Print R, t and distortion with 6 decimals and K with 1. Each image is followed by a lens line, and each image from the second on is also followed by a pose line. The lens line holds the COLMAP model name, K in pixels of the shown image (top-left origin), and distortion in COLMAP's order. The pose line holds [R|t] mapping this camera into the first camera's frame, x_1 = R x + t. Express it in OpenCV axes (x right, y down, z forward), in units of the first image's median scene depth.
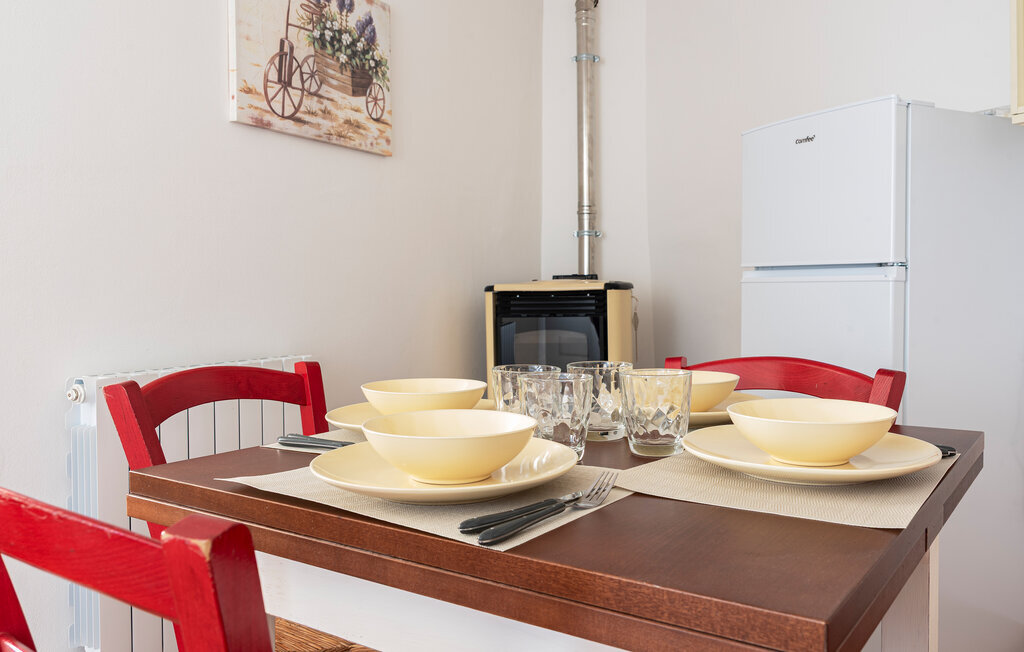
lens RADIAL K [[875.3, 0, 512.0], [0, 875.3, 326.0], [0, 0, 1]] dist [-0.004569, -0.002354]
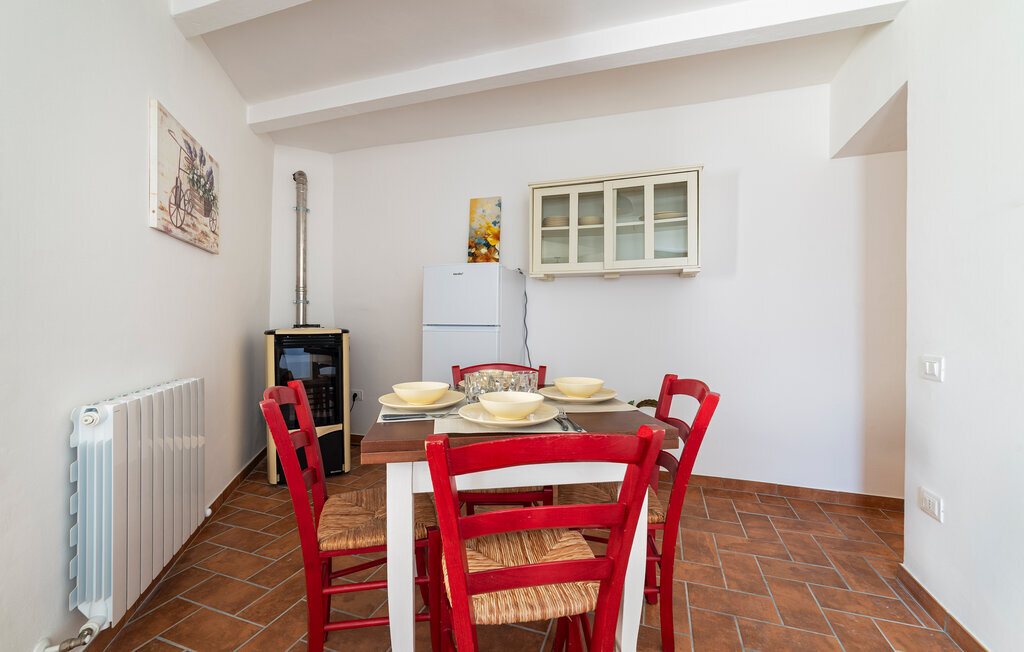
lens RADIAL K [[442.8, 0, 512.0], [0, 442.8, 326.0], [0, 0, 1]] dist [0.059257, 0.000004]
pose [[0.700331, 0.003406, 0.713810, -0.397428], [0.021935, 0.999414, -0.026289, -0.025185], [-0.713481, 0.034068, 0.699846, 0.004467]]
